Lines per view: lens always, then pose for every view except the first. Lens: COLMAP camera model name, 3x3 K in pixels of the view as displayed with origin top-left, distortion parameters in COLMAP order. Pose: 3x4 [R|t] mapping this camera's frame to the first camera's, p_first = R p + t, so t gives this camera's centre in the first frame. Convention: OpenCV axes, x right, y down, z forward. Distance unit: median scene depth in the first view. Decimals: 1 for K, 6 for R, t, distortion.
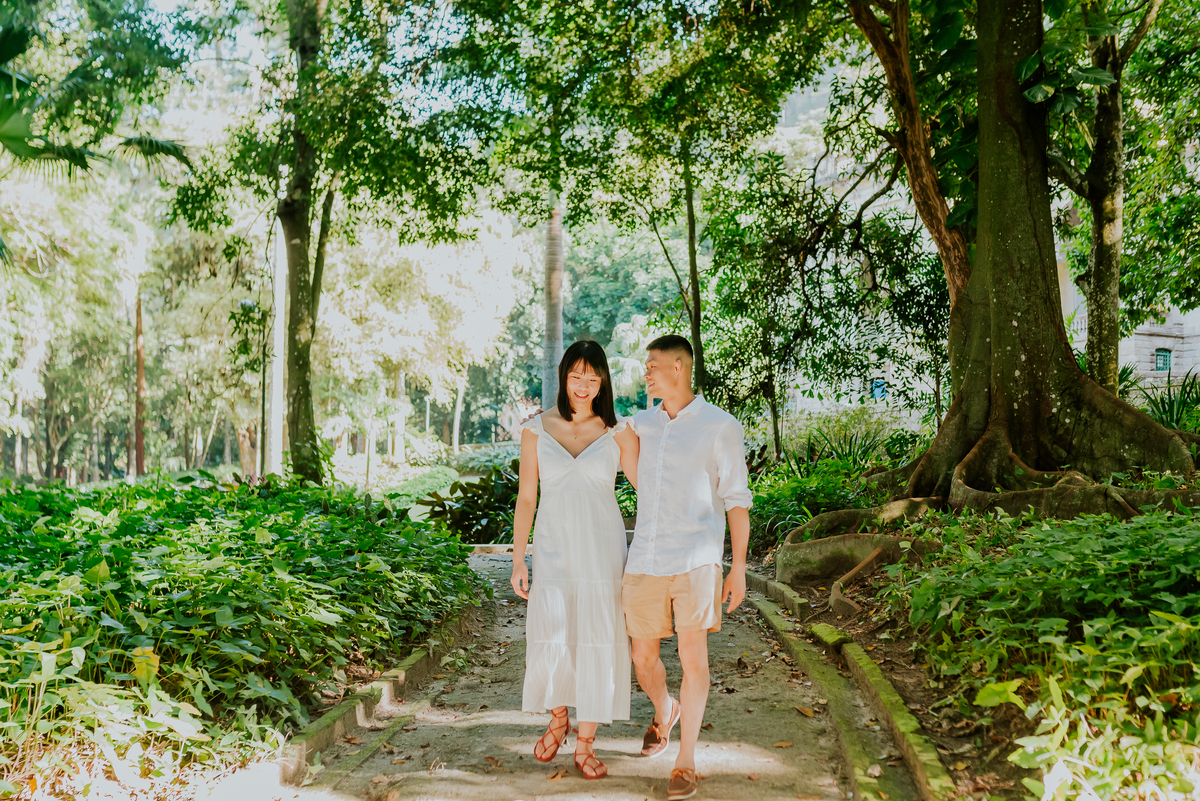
lens RADIAL K [[1605.6, 0, 601.5], [0, 1605.6, 514.3], [0, 0, 1]] dist [-0.005919, 0.029864]
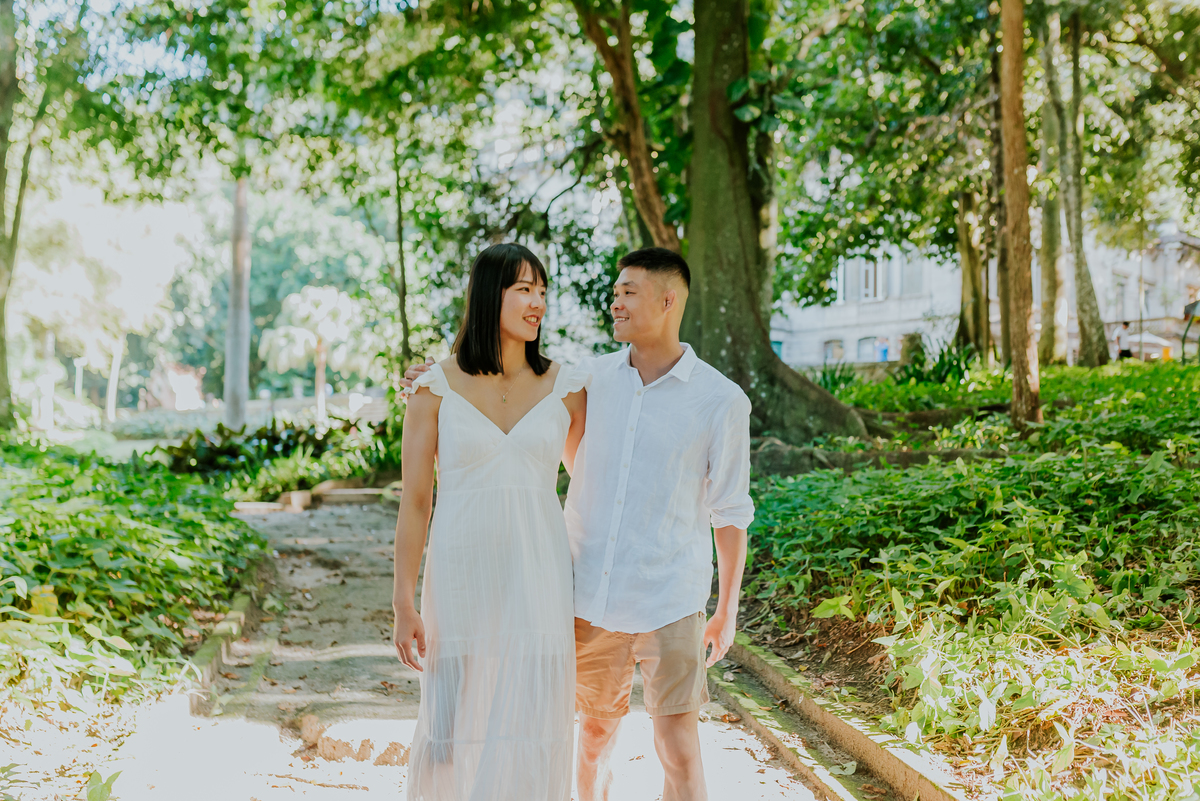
lens RADIAL K [[1605.6, 0, 601.5], [0, 1605.6, 514.3], [0, 0, 1]] dist [-0.005919, 0.029864]
pose [[0.928022, 0.000726, 0.372525, -0.216665], [-0.000869, 1.000000, 0.000216, 0.024428], [-0.372525, -0.000524, 0.928022, -0.037404]]
